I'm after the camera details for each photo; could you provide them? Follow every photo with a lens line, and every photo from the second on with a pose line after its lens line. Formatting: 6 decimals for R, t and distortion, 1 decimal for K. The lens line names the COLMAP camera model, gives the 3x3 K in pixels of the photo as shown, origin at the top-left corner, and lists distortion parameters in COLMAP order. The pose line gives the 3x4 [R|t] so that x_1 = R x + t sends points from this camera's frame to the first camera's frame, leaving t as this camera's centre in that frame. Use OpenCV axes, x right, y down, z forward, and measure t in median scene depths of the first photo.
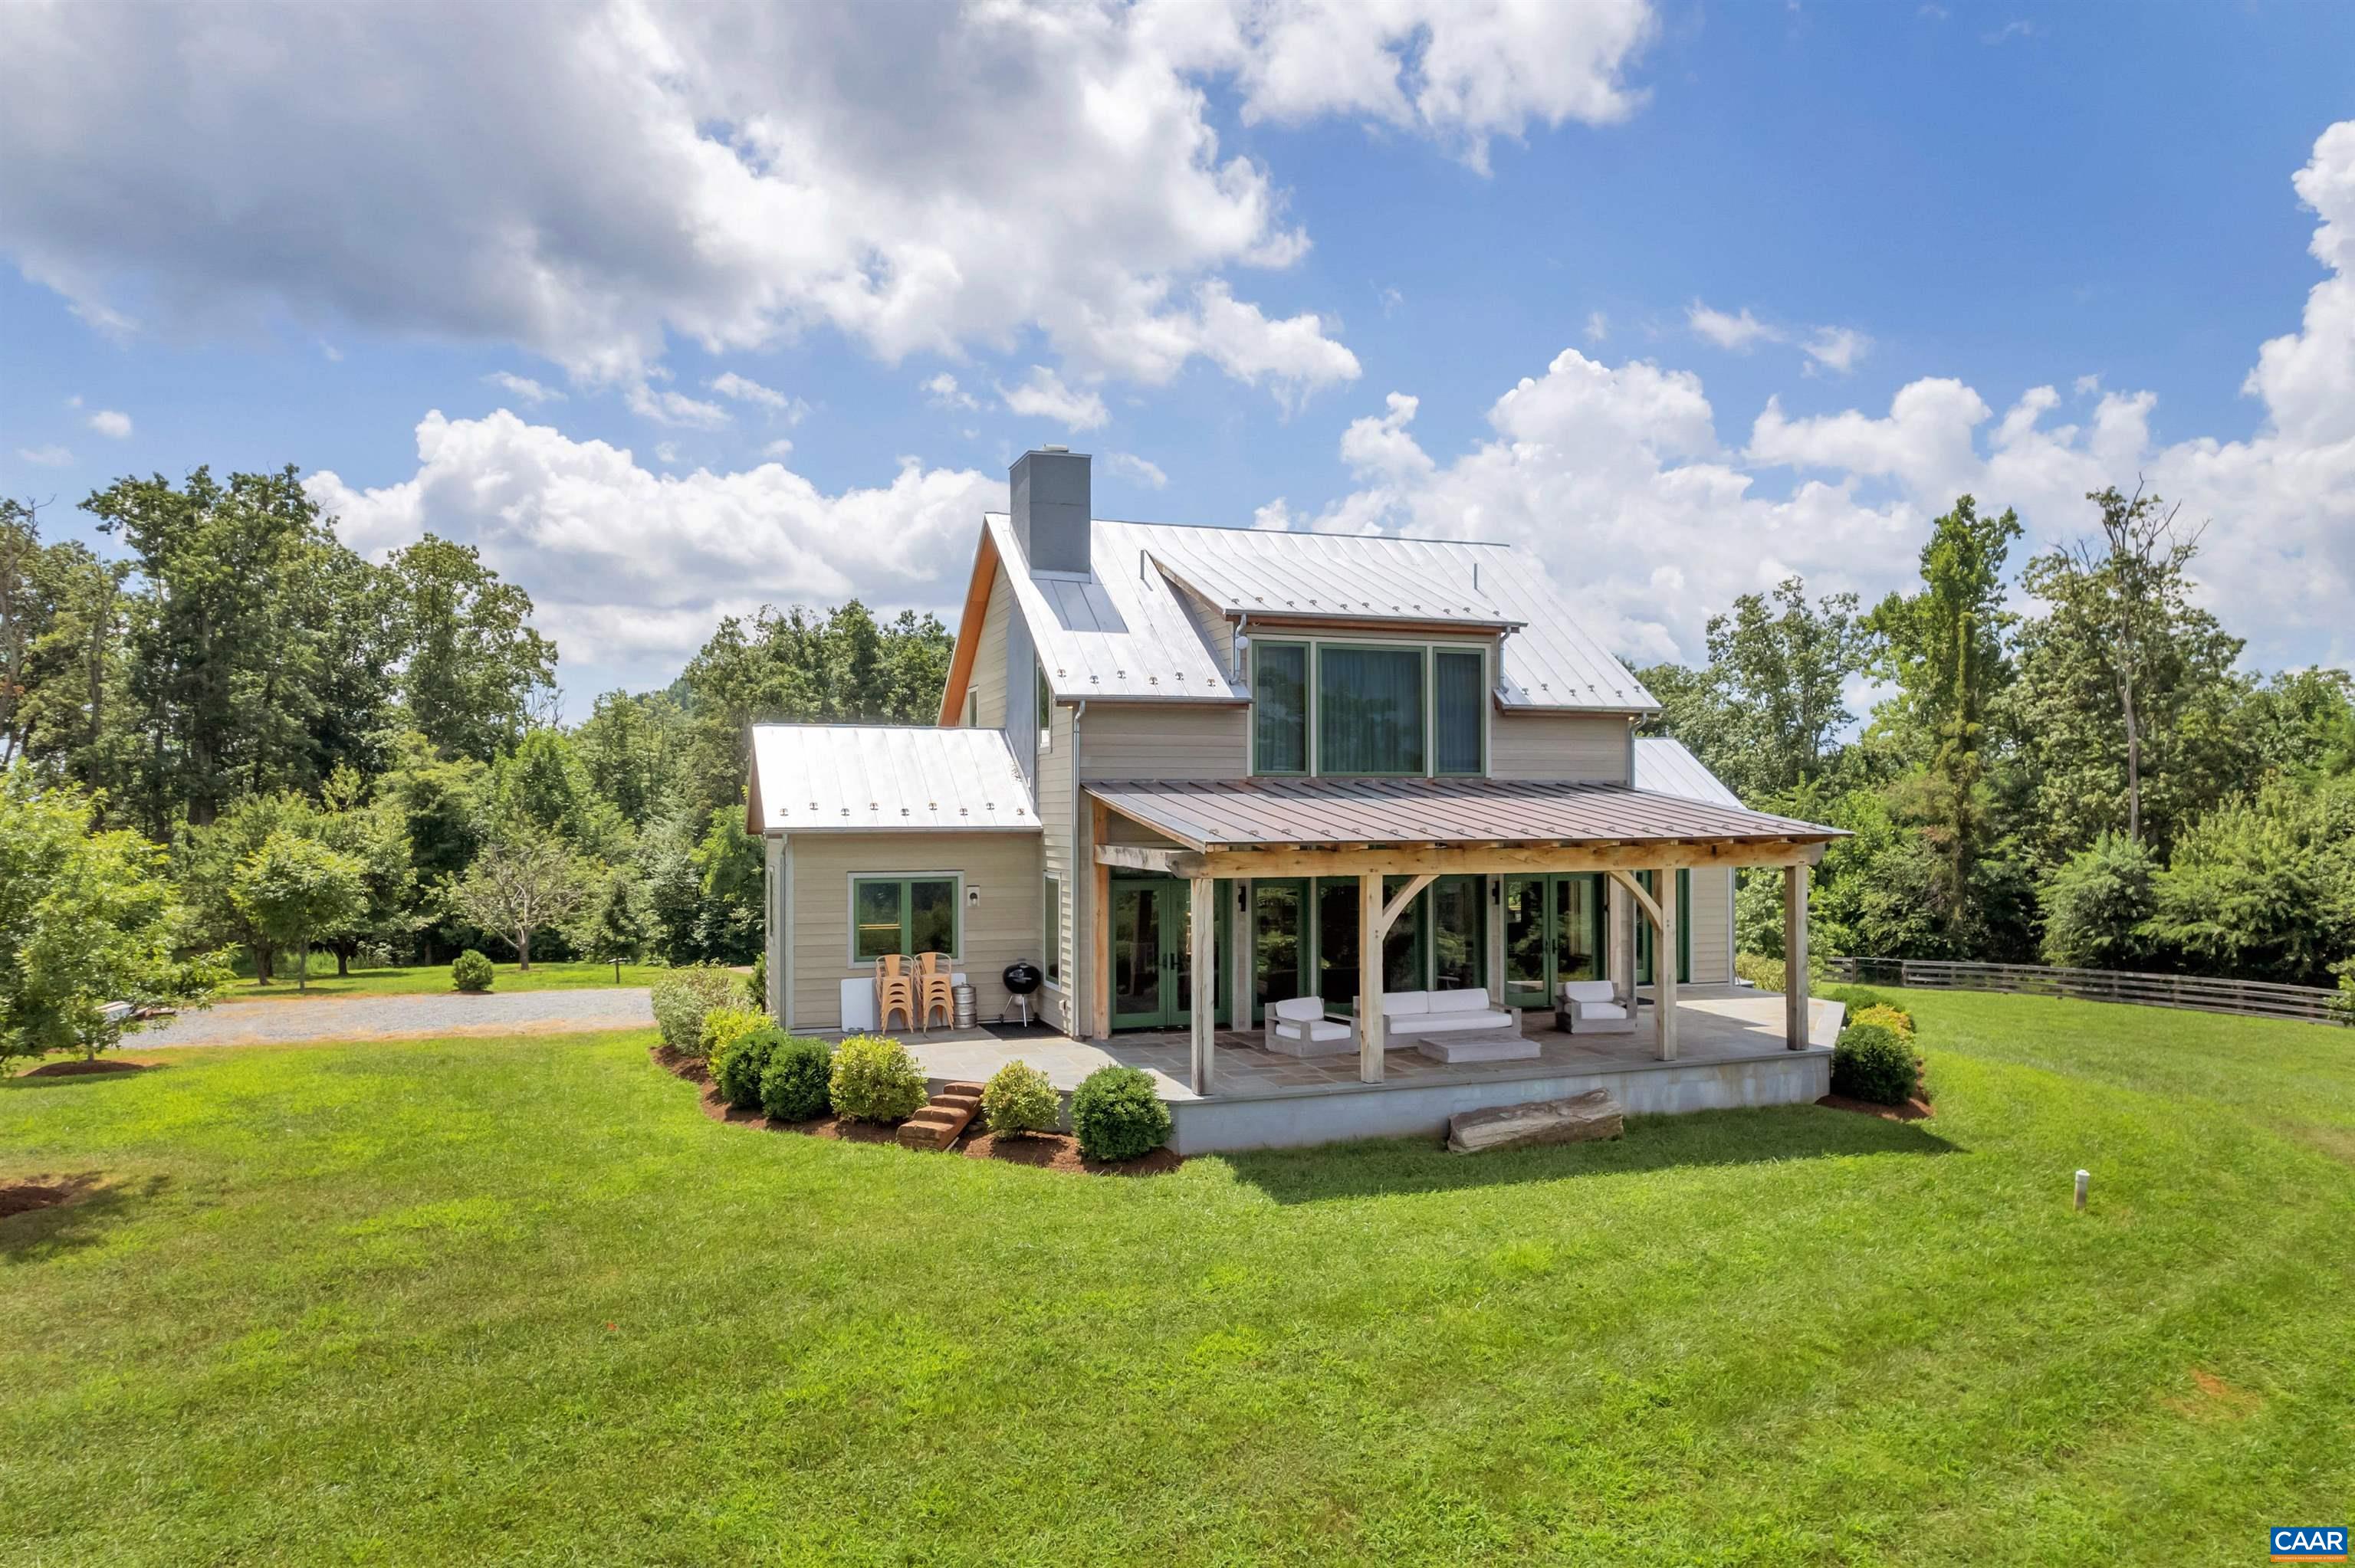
lens RADIAL K [[1524.1, 0, 1156.9], [0, 1524.1, 793.9], [0, 0, 1]] dist [-0.061098, 0.045422]
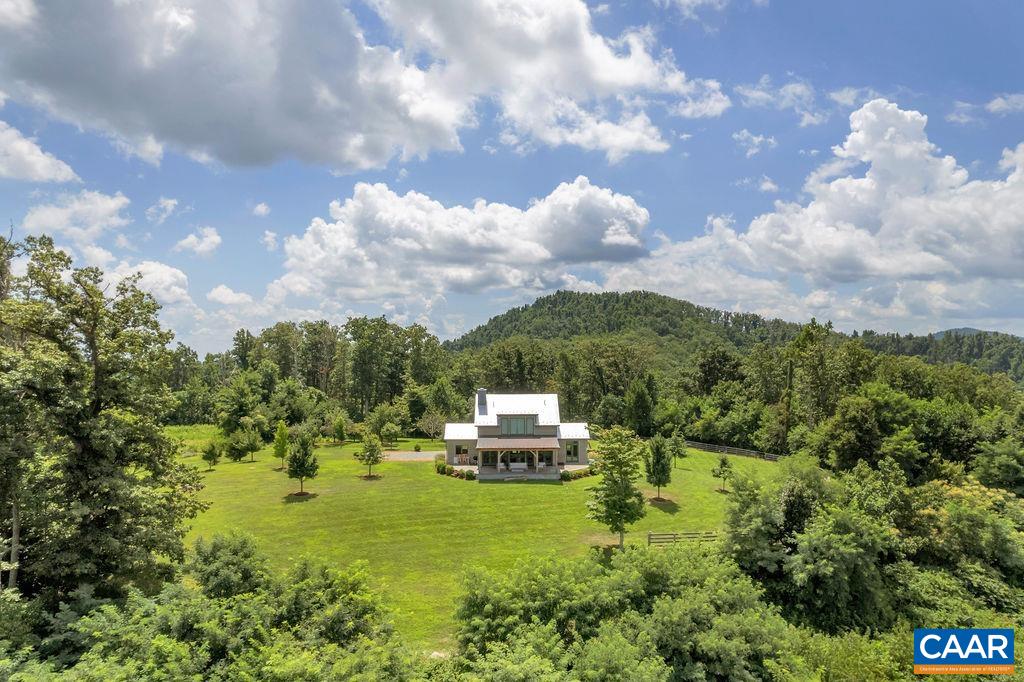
lens RADIAL K [[662.8, 0, 511.1], [0, 662.8, 335.6], [0, 0, 1]] dist [-0.061098, 0.045422]
pose [[0.950097, -0.005999, -0.311896, 1.118398], [0.001316, 0.999883, -0.015224, -0.446181], [0.311951, 0.014054, 0.949994, -2.145365]]
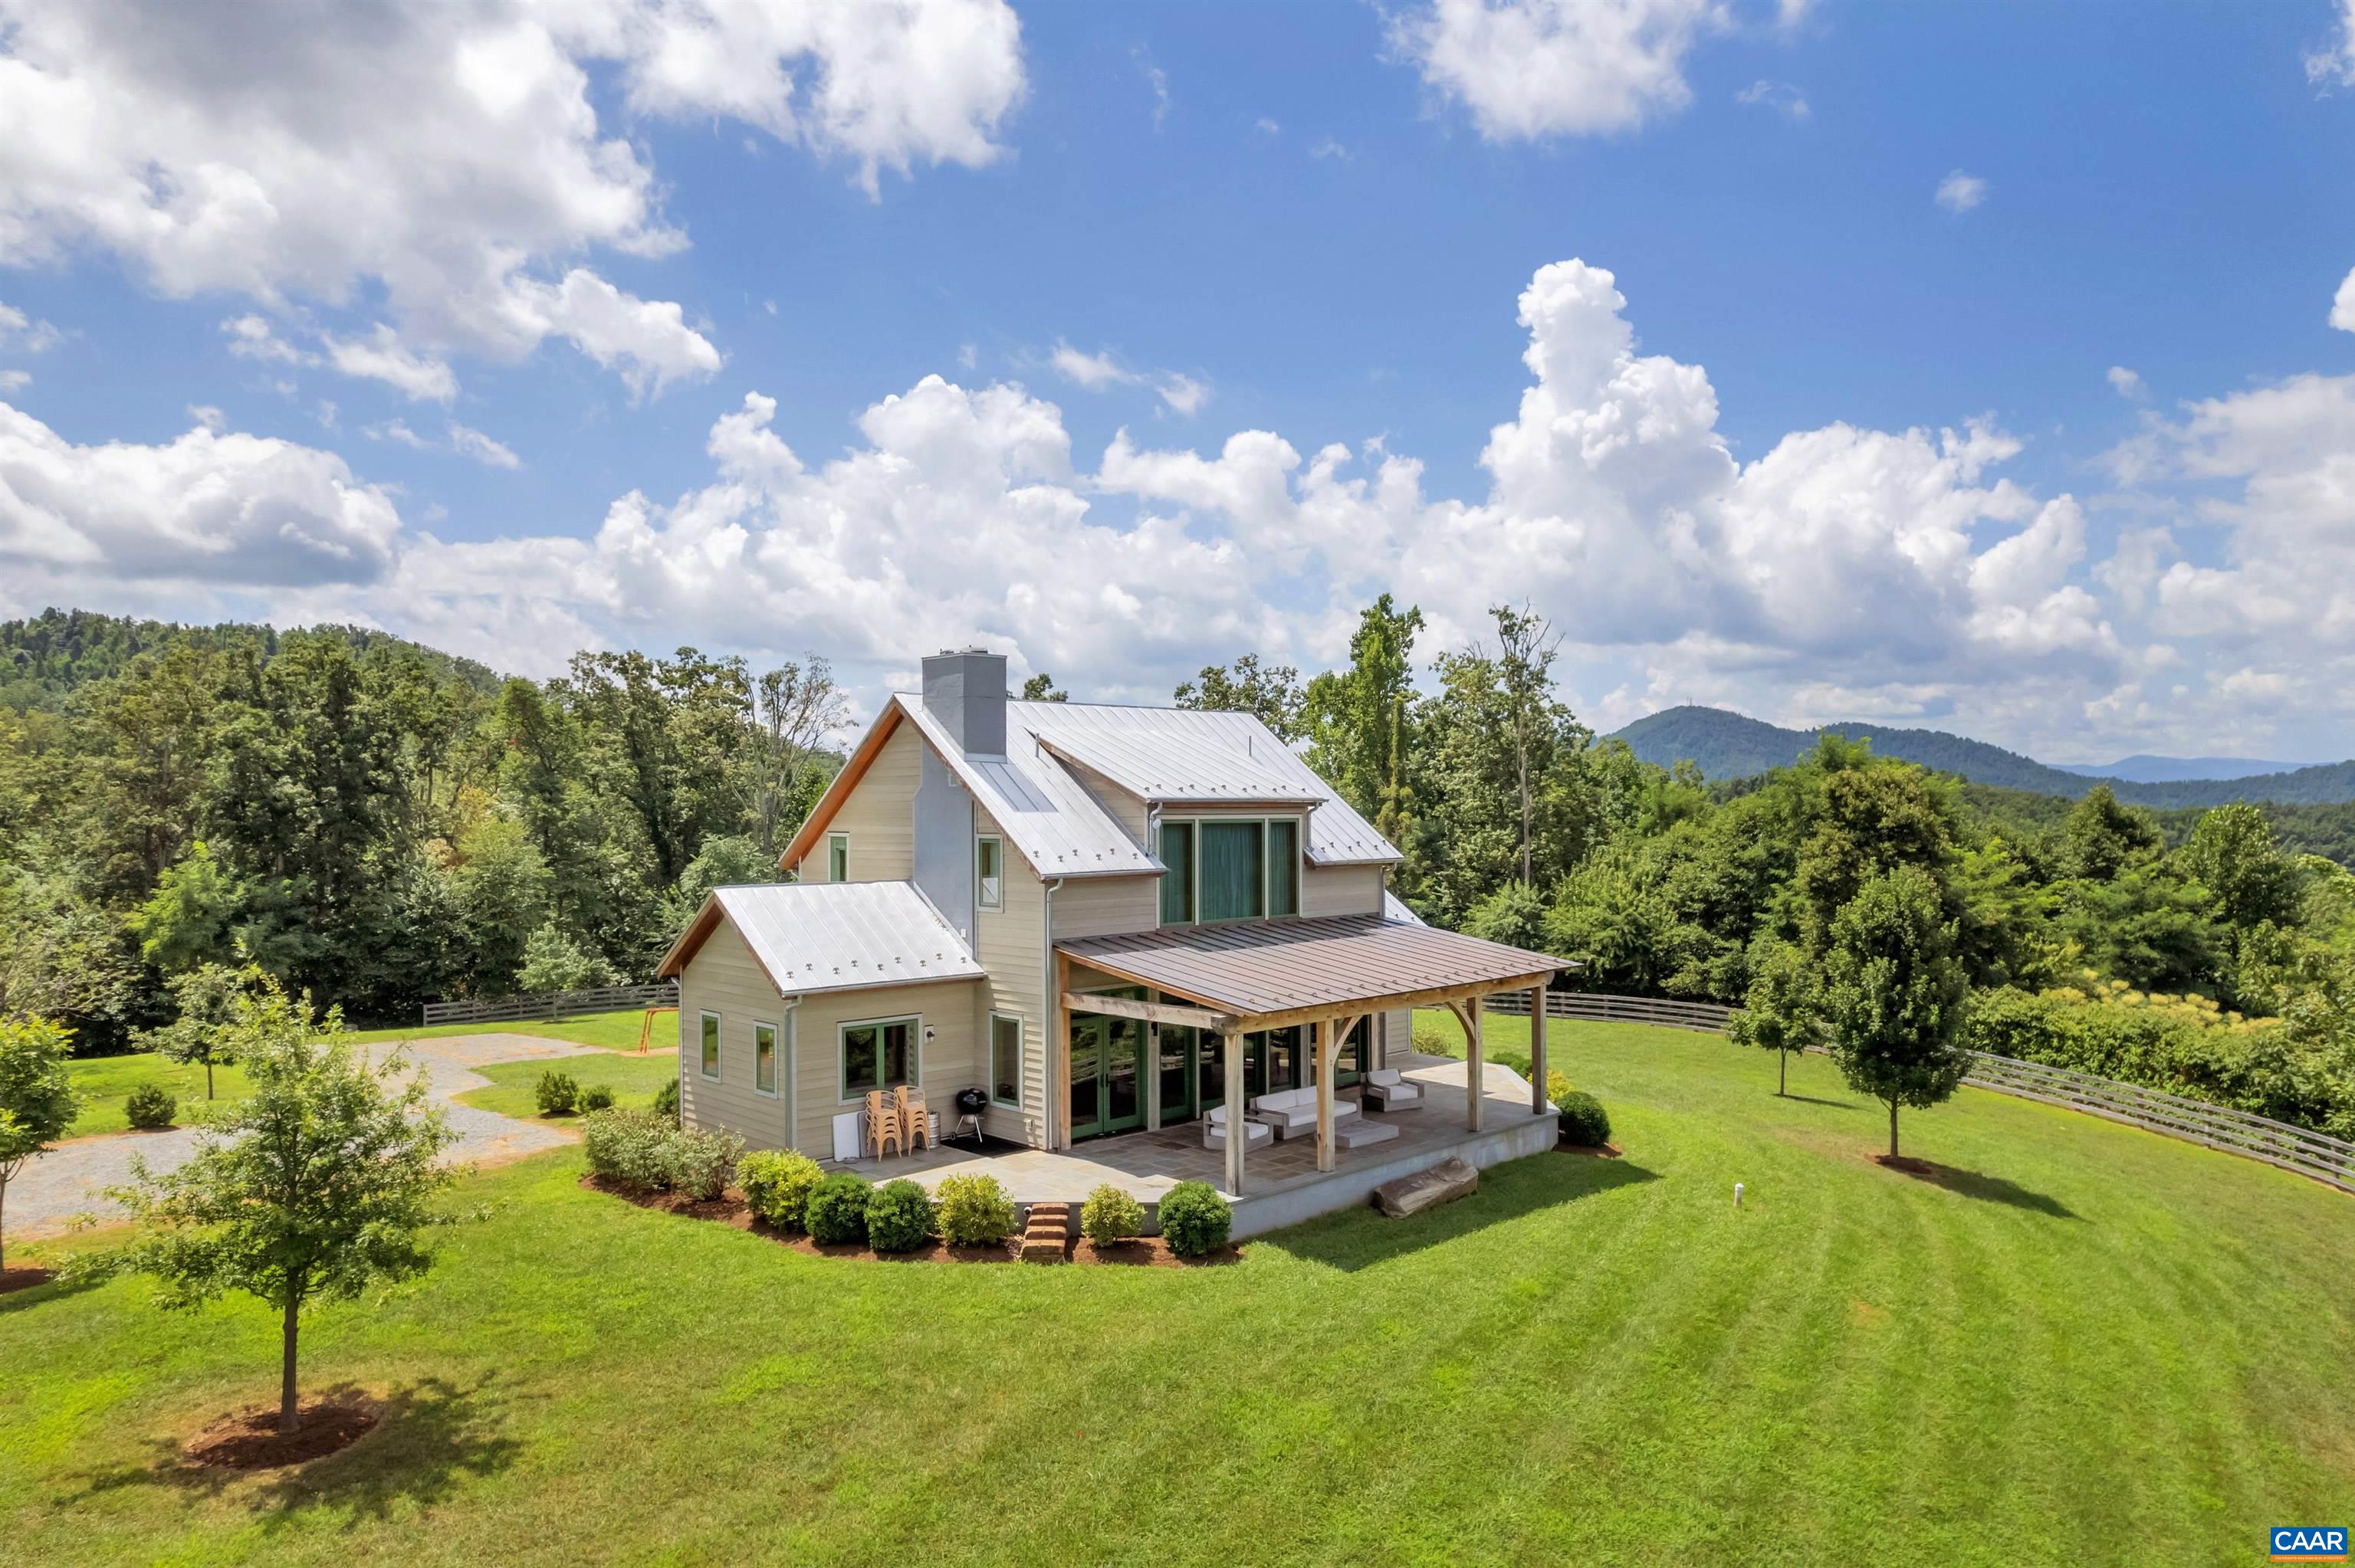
lens RADIAL K [[1524.1, 0, 1201.3], [0, 1524.1, 763.4], [0, 0, 1]] dist [-0.061098, 0.045422]
pose [[0.903112, 0.013053, 0.429207, -0.412760], [-0.002609, 0.999686, -0.024912, -0.107012], [-0.429398, 0.021378, 0.902862, -0.146015]]
